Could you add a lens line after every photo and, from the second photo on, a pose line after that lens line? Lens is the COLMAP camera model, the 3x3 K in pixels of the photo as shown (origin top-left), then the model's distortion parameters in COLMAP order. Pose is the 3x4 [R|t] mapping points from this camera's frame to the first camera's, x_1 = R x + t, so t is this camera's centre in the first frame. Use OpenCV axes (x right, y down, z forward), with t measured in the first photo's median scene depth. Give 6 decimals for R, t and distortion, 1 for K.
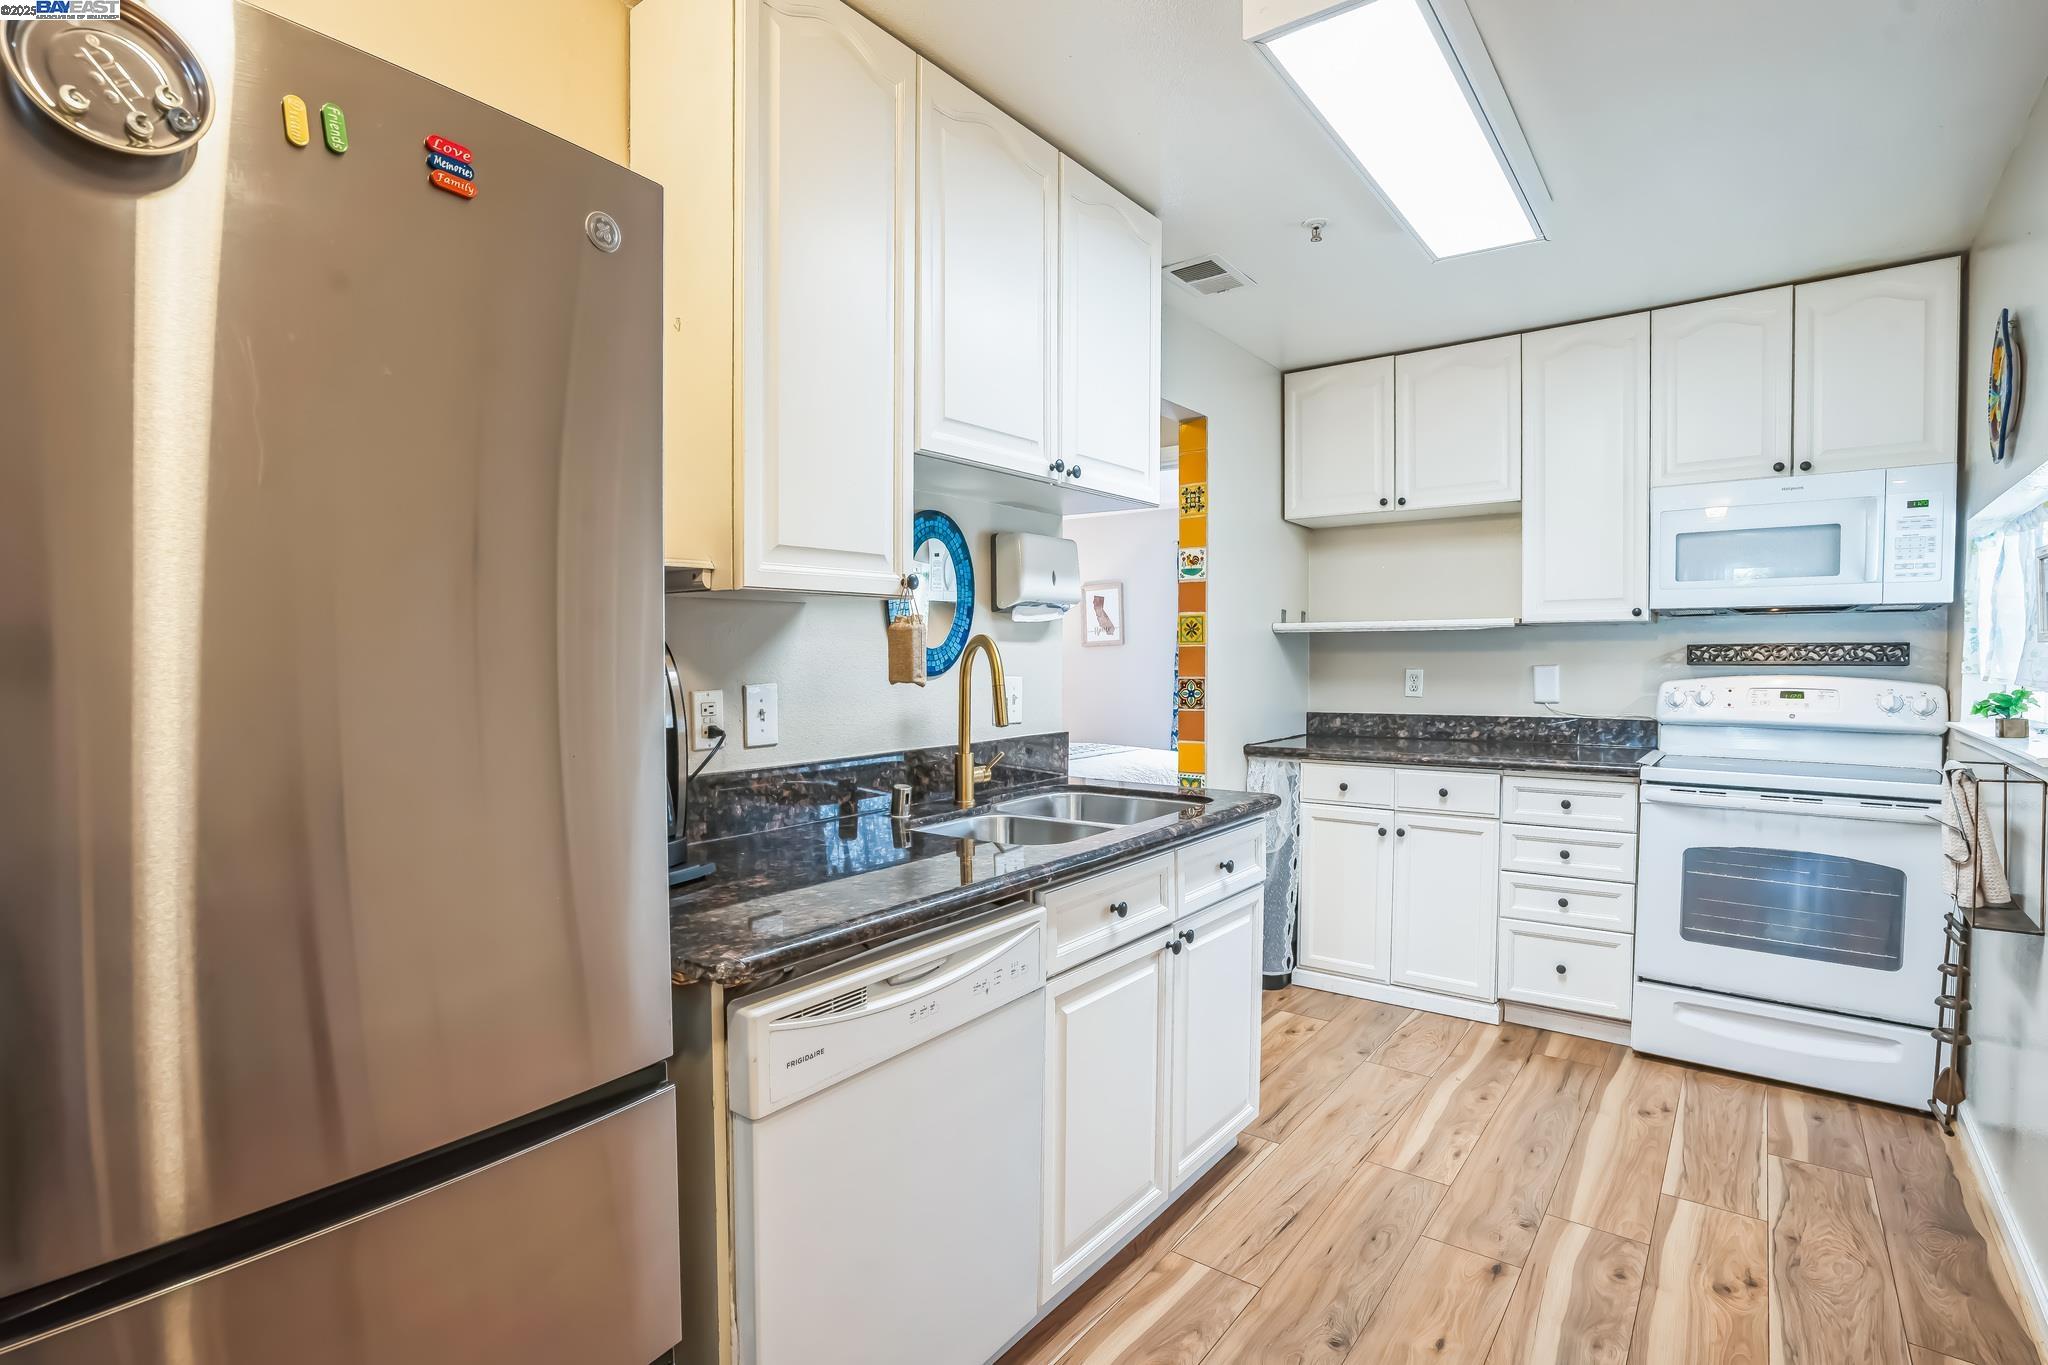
lens RADIAL K [[985.1, 0, 1055.1], [0, 985.1, 682.0], [0, 0, 1]] dist [-0.051418, 0.019605]
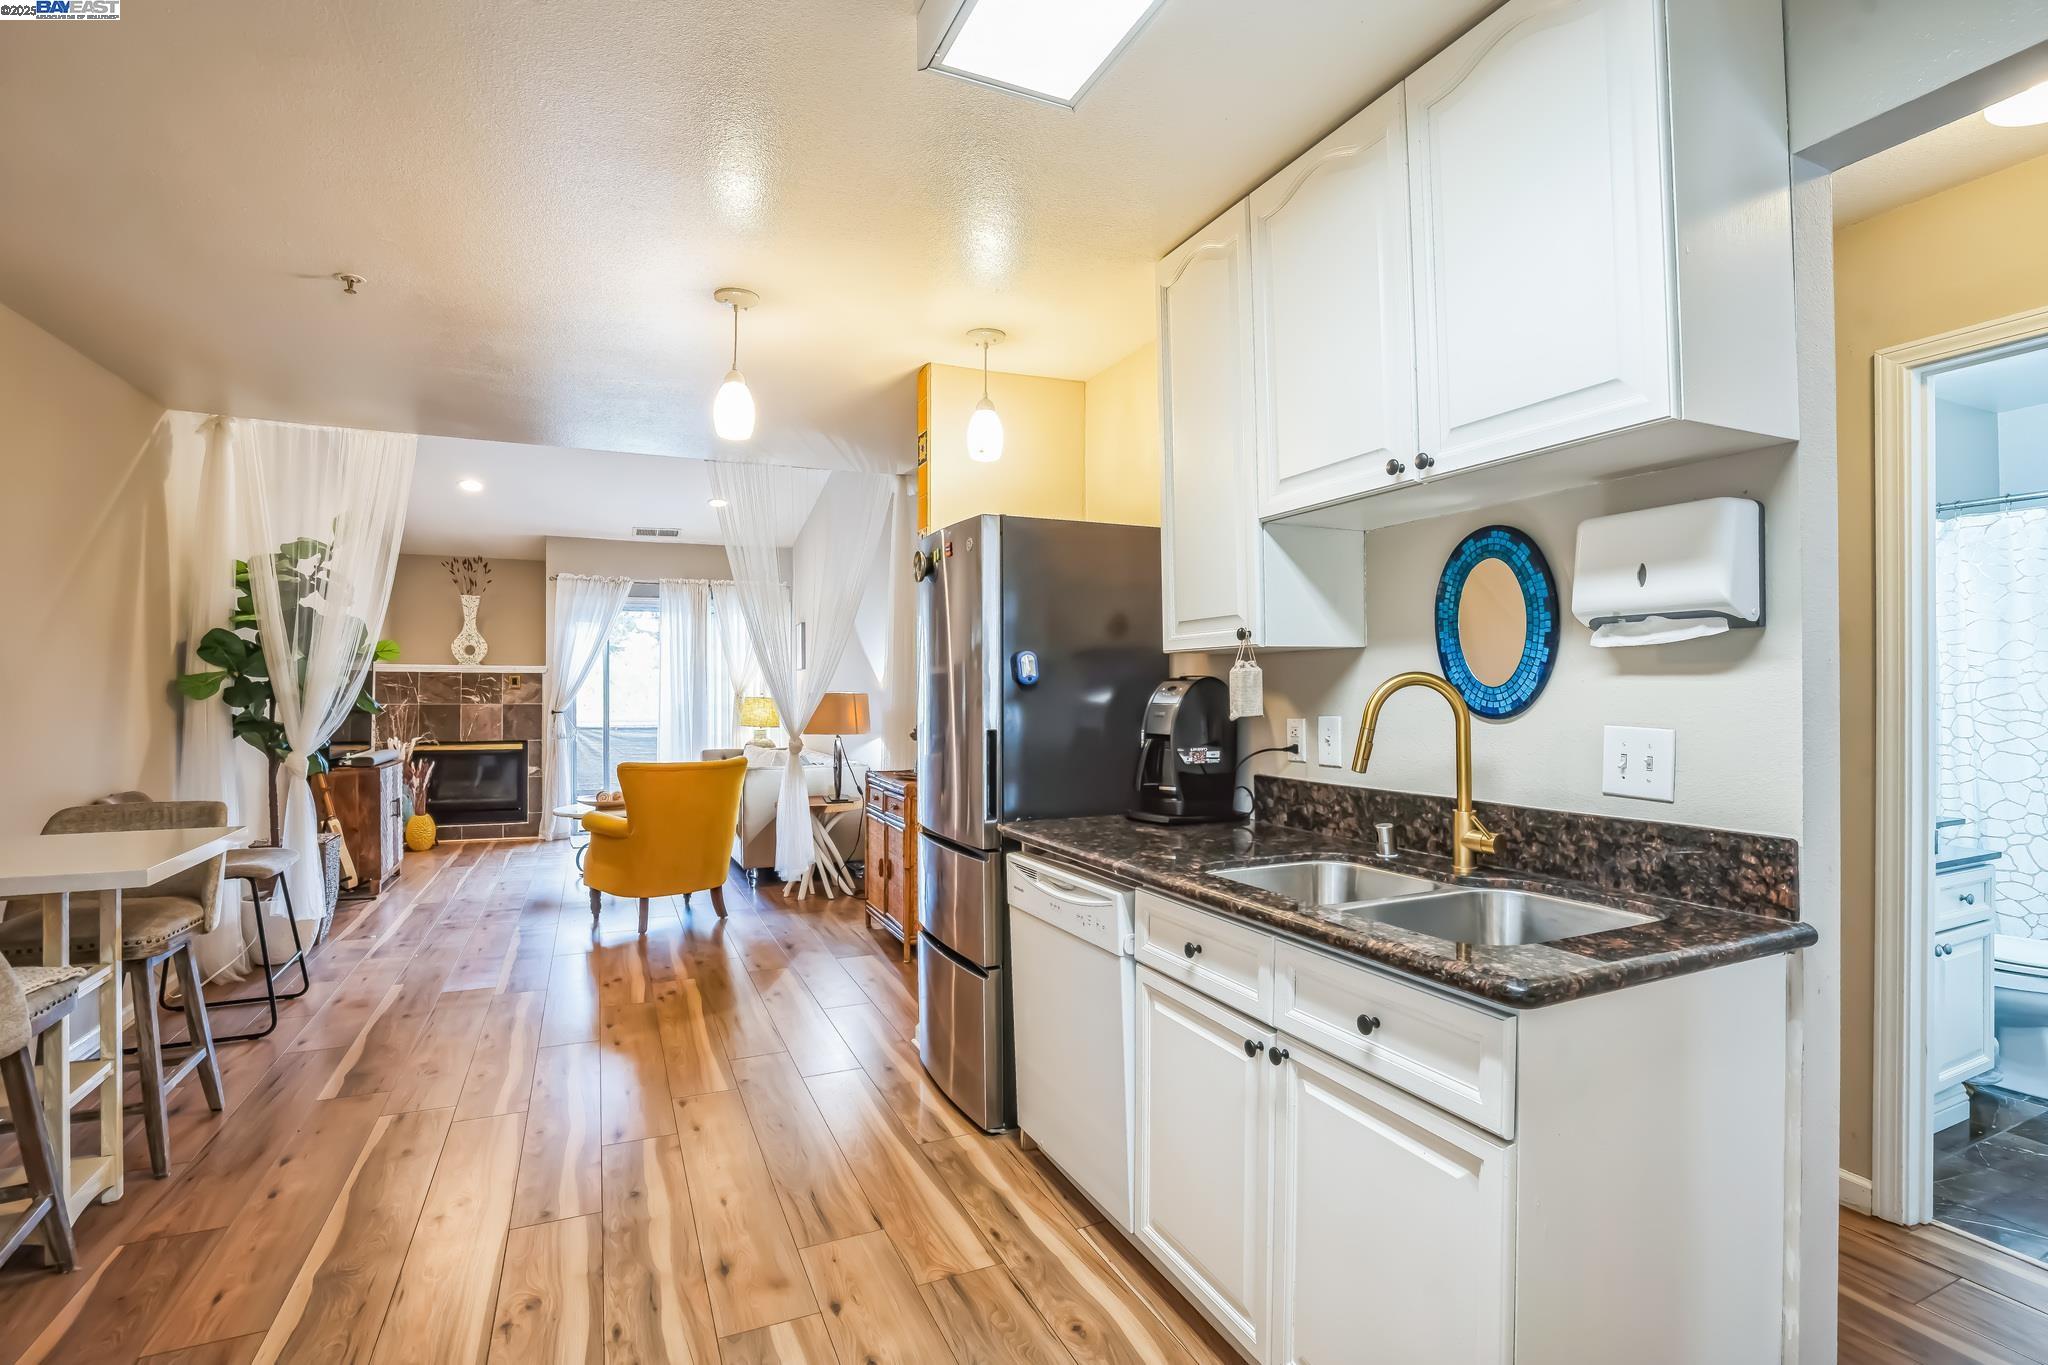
lens RADIAL K [[935.8, 0, 1024.0], [0, 935.8, 682.5], [0, 0, 1]] dist [-0.054602, 0.017194]
pose [[-0.482664, -0.004933, -0.875791, 0.885592], [-0.025957, 0.999625, 0.008675, -0.039080], [0.875421, 0.026921, -0.482612, 1.180647]]
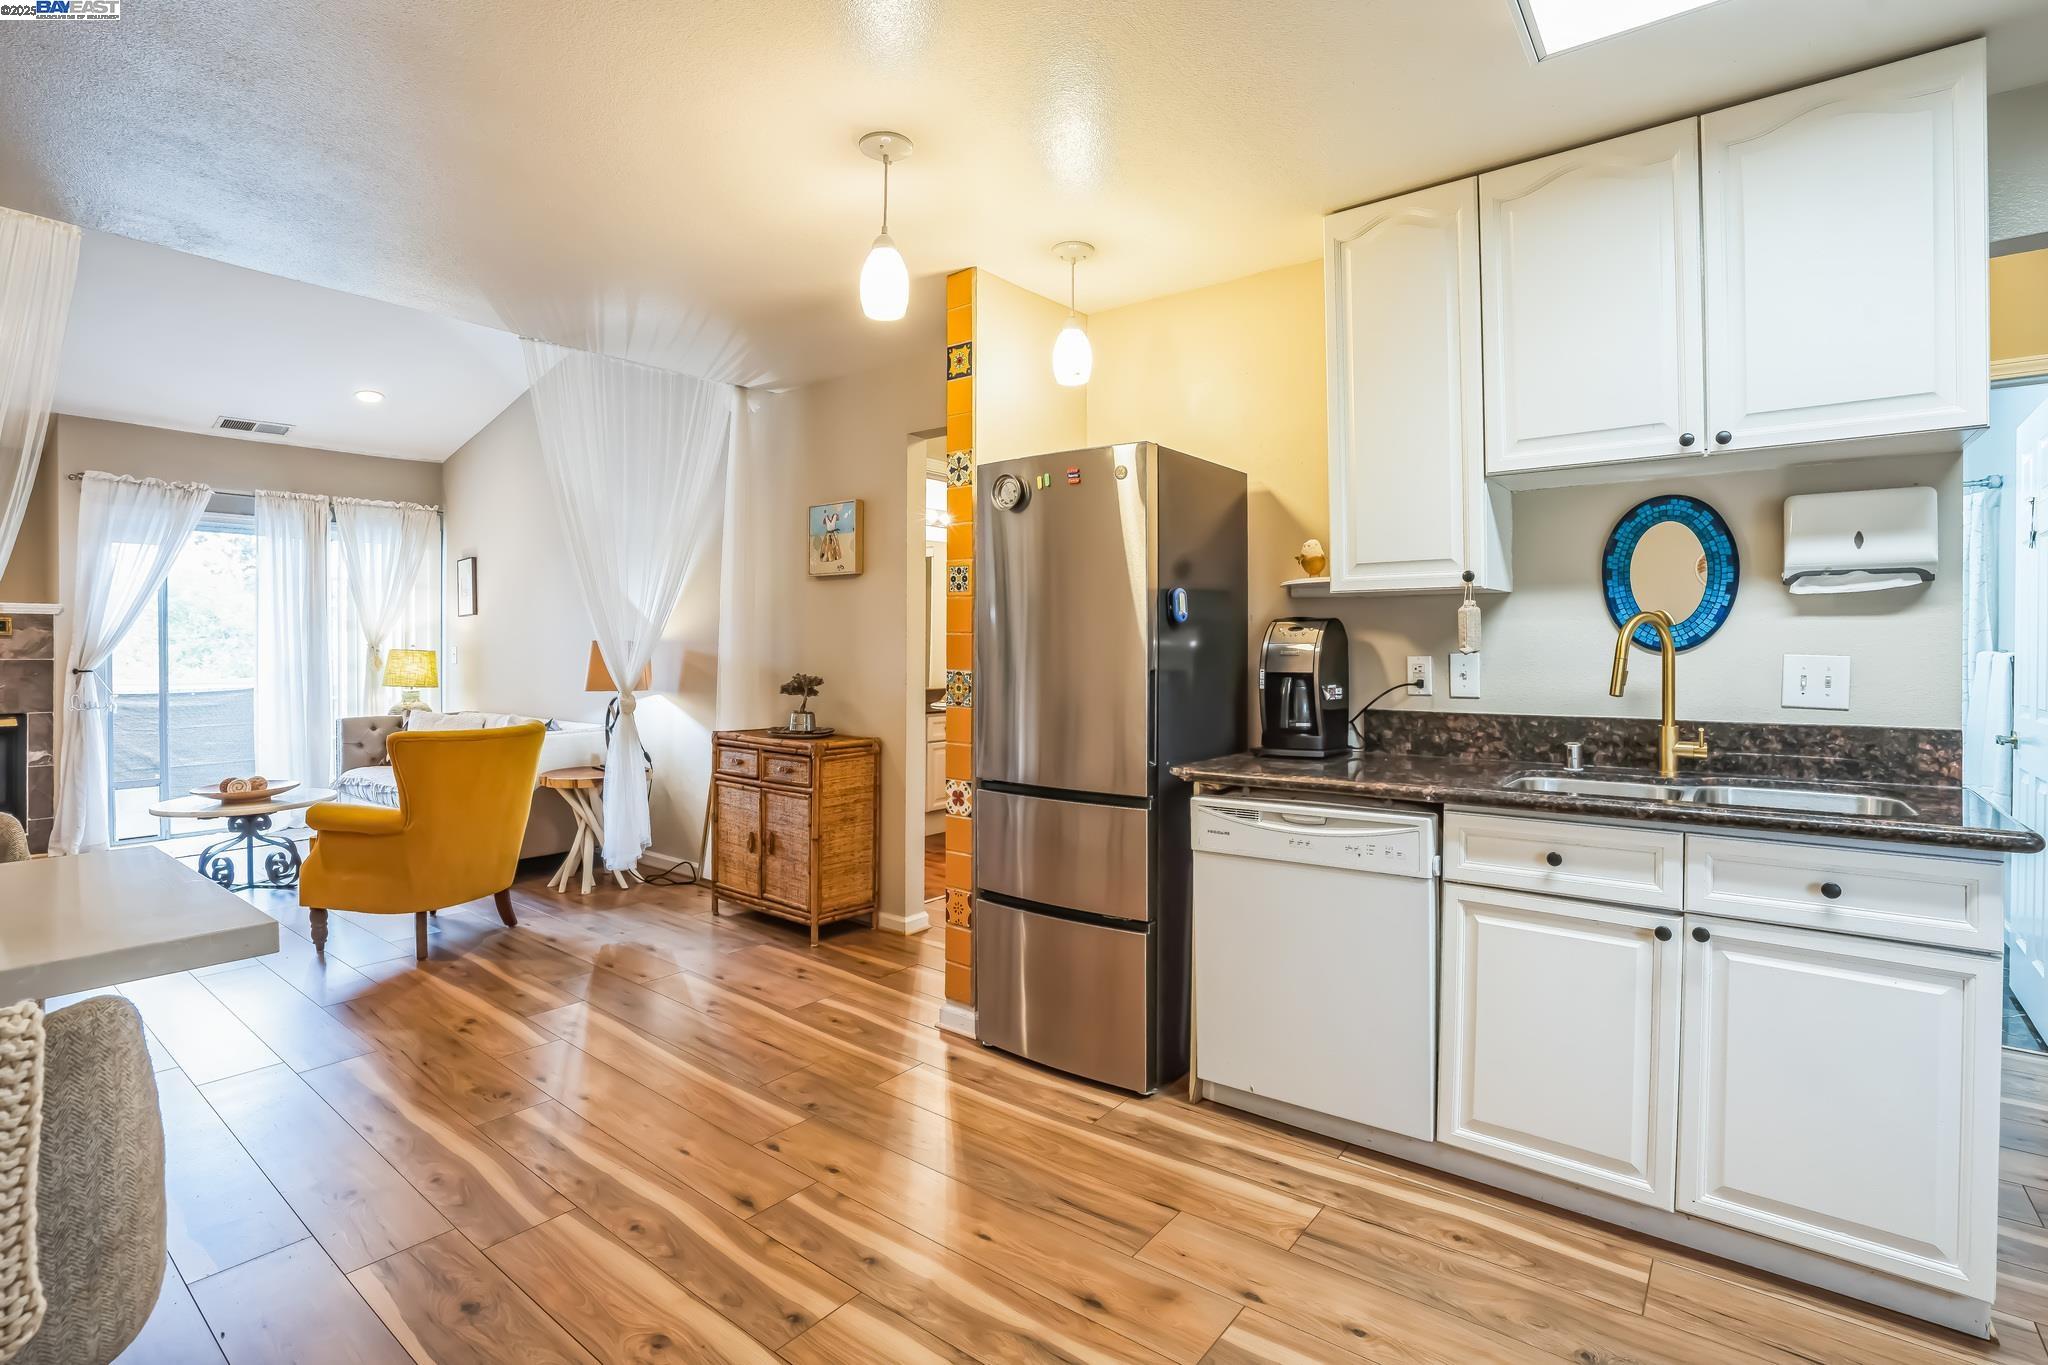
lens RADIAL K [[950.3, 0, 1019.7], [0, 950.3, 652.3], [0, 0, 1]] dist [-0.044946, 0.014787]
pose [[-0.032495, 0.005986, -0.999454, 1.026370], [-0.031765, 0.999471, 0.007018, 0.010853], [0.998967, 0.031976, -0.032287, 0.390360]]
